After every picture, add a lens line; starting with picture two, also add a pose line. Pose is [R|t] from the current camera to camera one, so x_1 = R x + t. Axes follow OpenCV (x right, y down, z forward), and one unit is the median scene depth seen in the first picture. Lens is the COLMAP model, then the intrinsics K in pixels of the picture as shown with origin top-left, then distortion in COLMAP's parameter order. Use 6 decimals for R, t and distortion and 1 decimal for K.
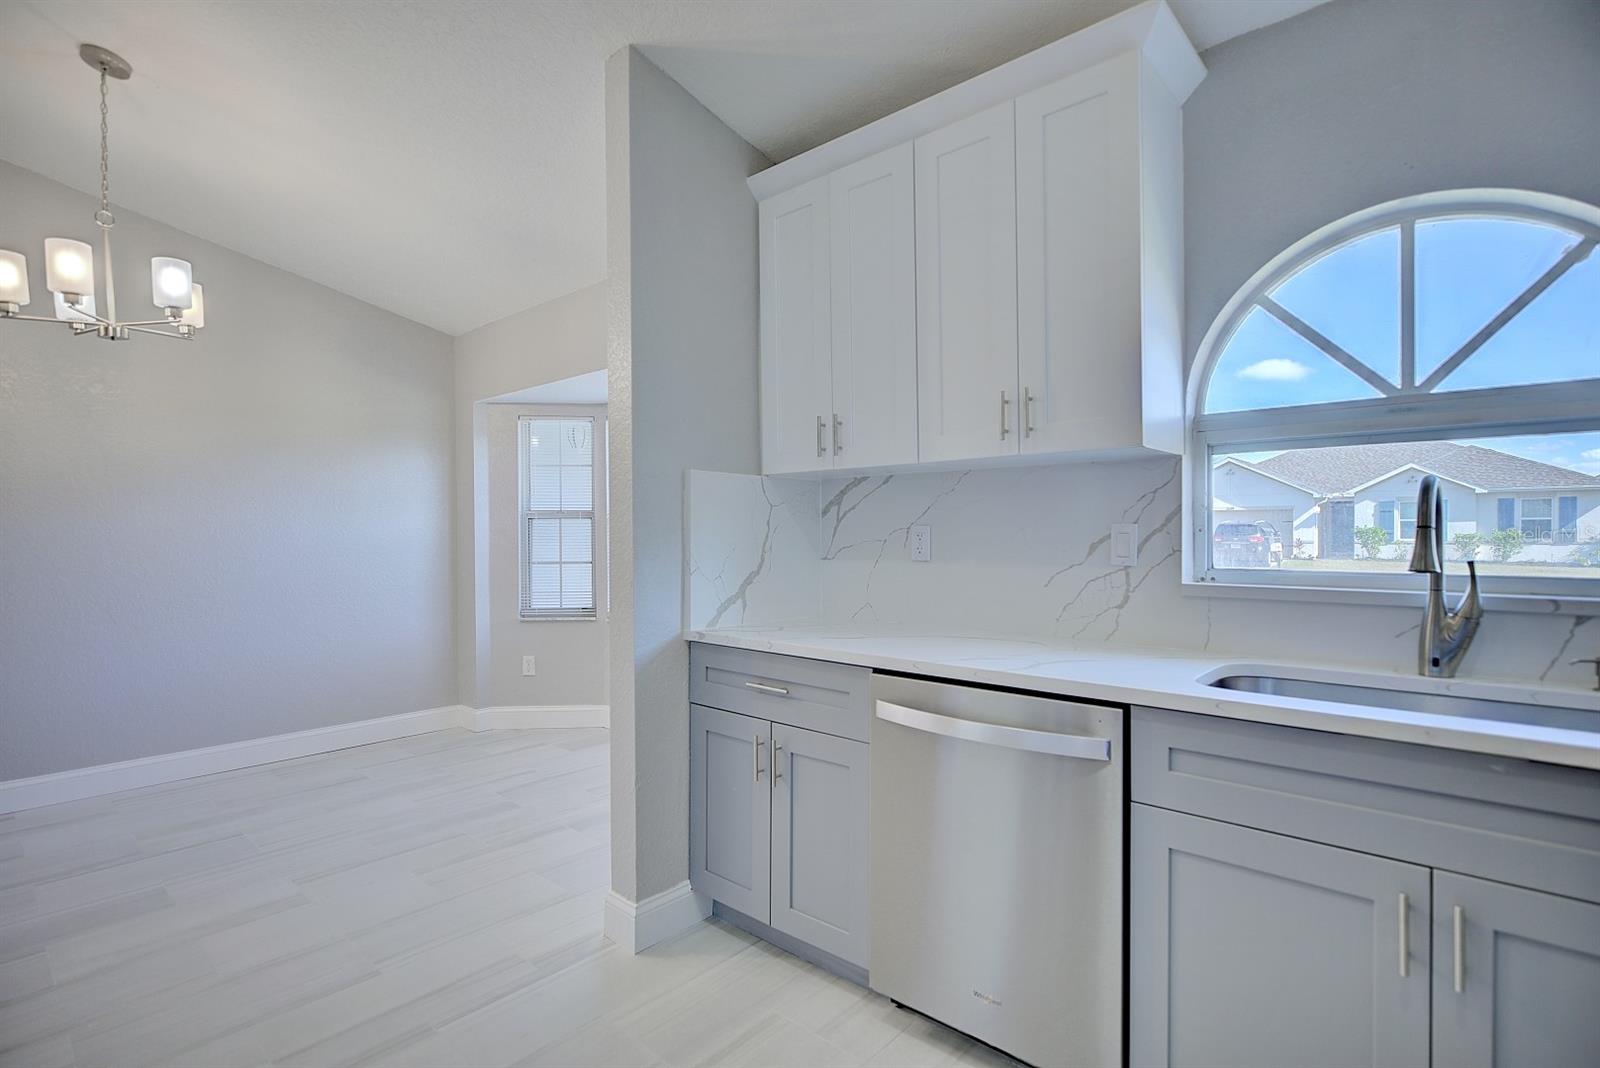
lens RADIAL K [[767.6, 0, 805.5], [0, 767.6, 536.9], [0, 0, 1]] dist [-0.004663, -0.000265]
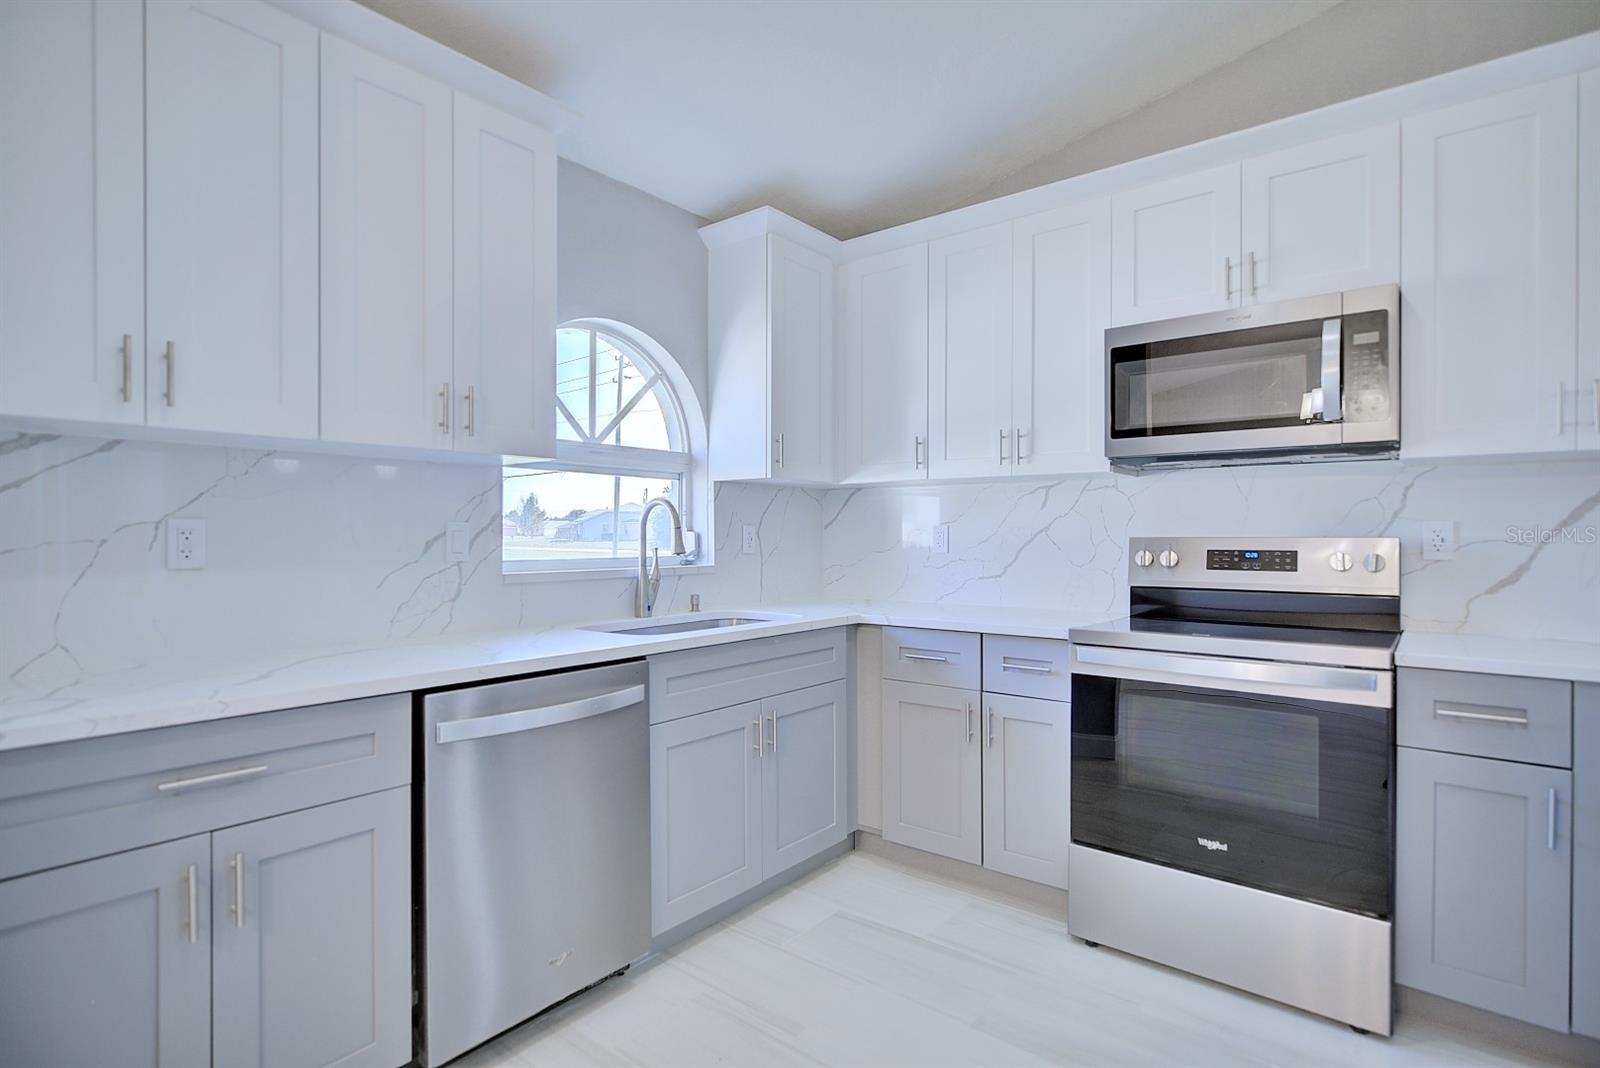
lens RADIAL K [[794.1, 0, 793.8], [0, 794.1, 534.3], [0, 0, 1]] dist [0.001218, 0.000144]
pose [[-0.035514, 0.003201, 0.999364, -0.695017], [0.005703, 0.999979, -0.003001, 0.005711], [-0.999353, 0.005593, -0.035531, 0.550341]]
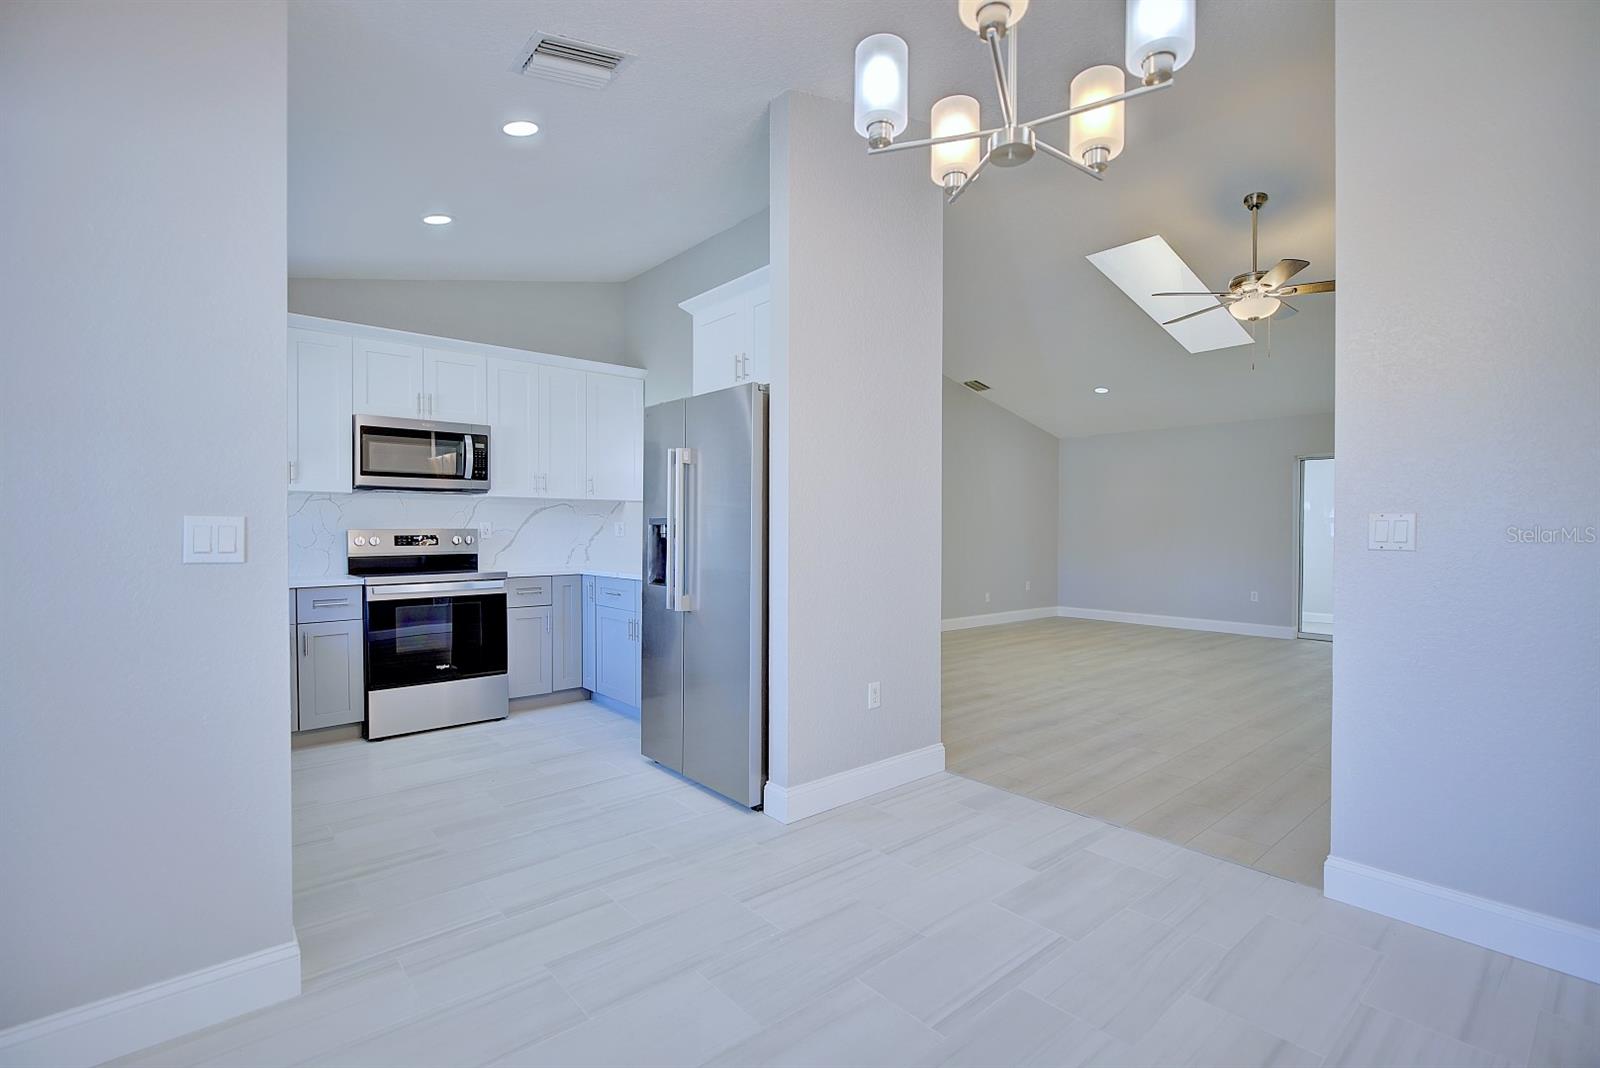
lens RADIAL K [[735.5, 0, 803.7], [0, 735.5, 537.2], [0, 0, 1]] dist [-0.006676, 0.001518]
pose [[-0.990608, 0.001656, 0.136725, -0.987574], [0.004460, 0.999786, 0.020204, -0.004025], [-0.136662, 0.020624, -0.990403, 1.829170]]
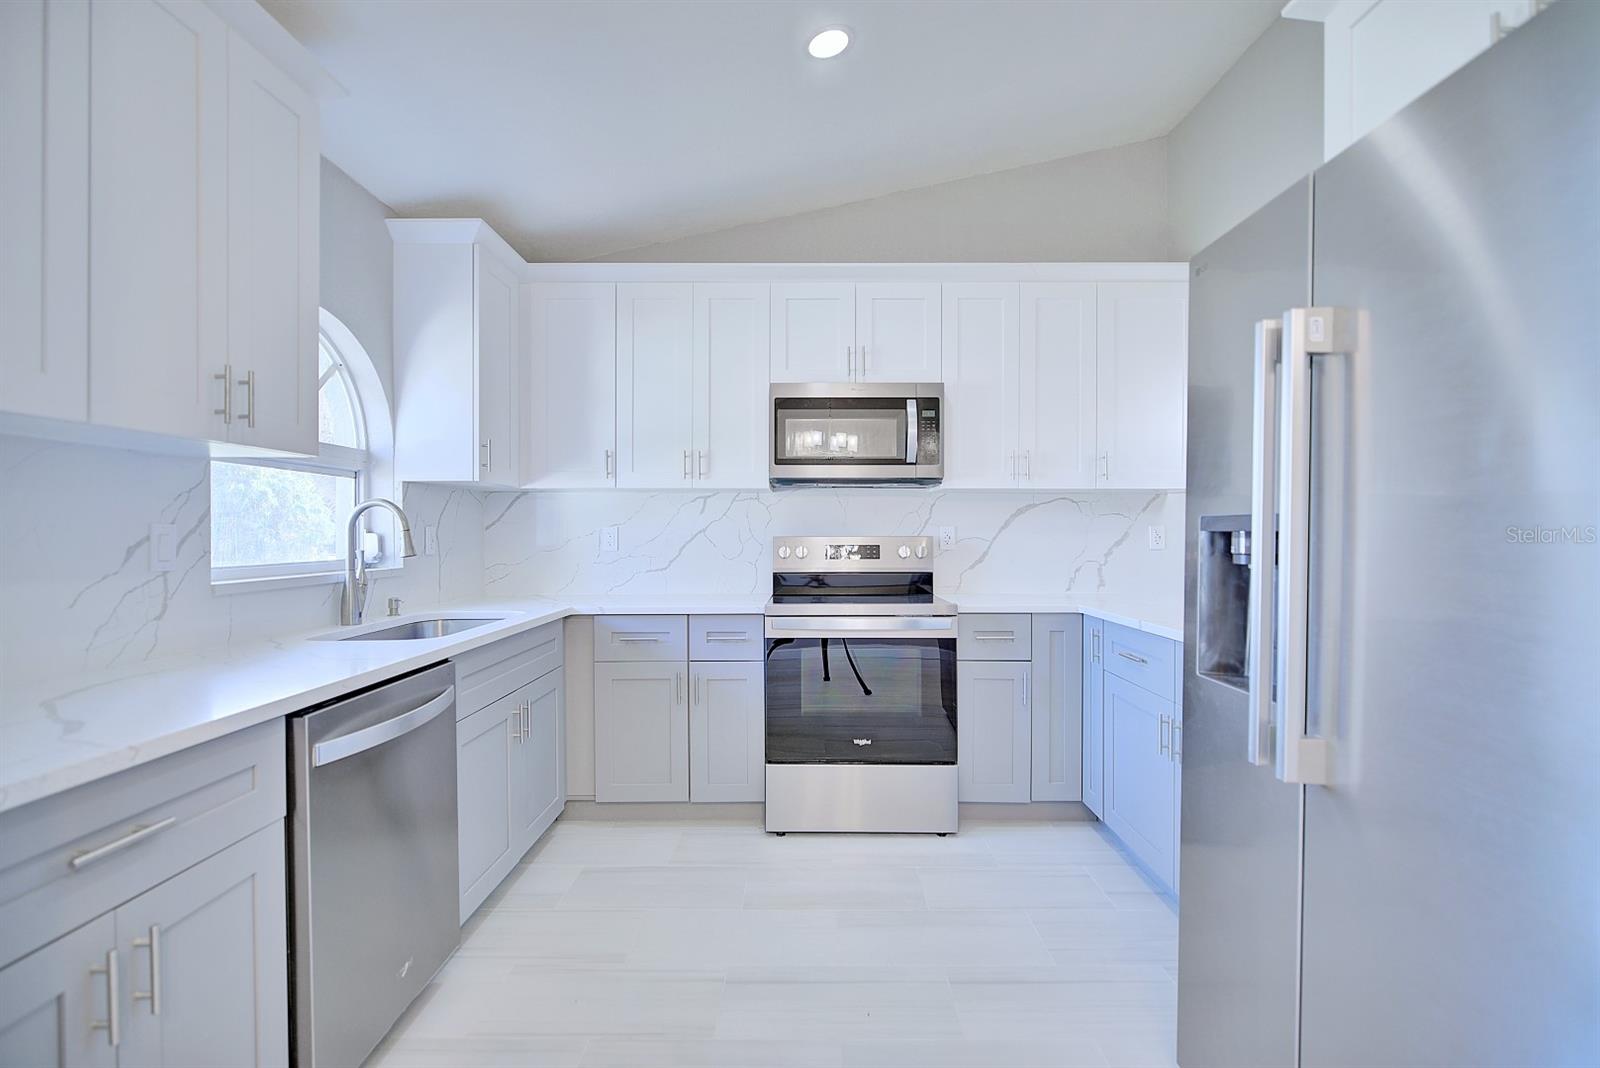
lens RADIAL K [[735.5, 0, 796.8], [0, 735.5, 535.5], [0, 0, 1]] dist [-0.006676, 0.001518]
pose [[-0.646363, -0.000328, 0.763030, -0.692200], [0.007877, 0.999944, 0.007102, -0.004004], [-0.762989, 0.010601, -0.646324, 0.957958]]
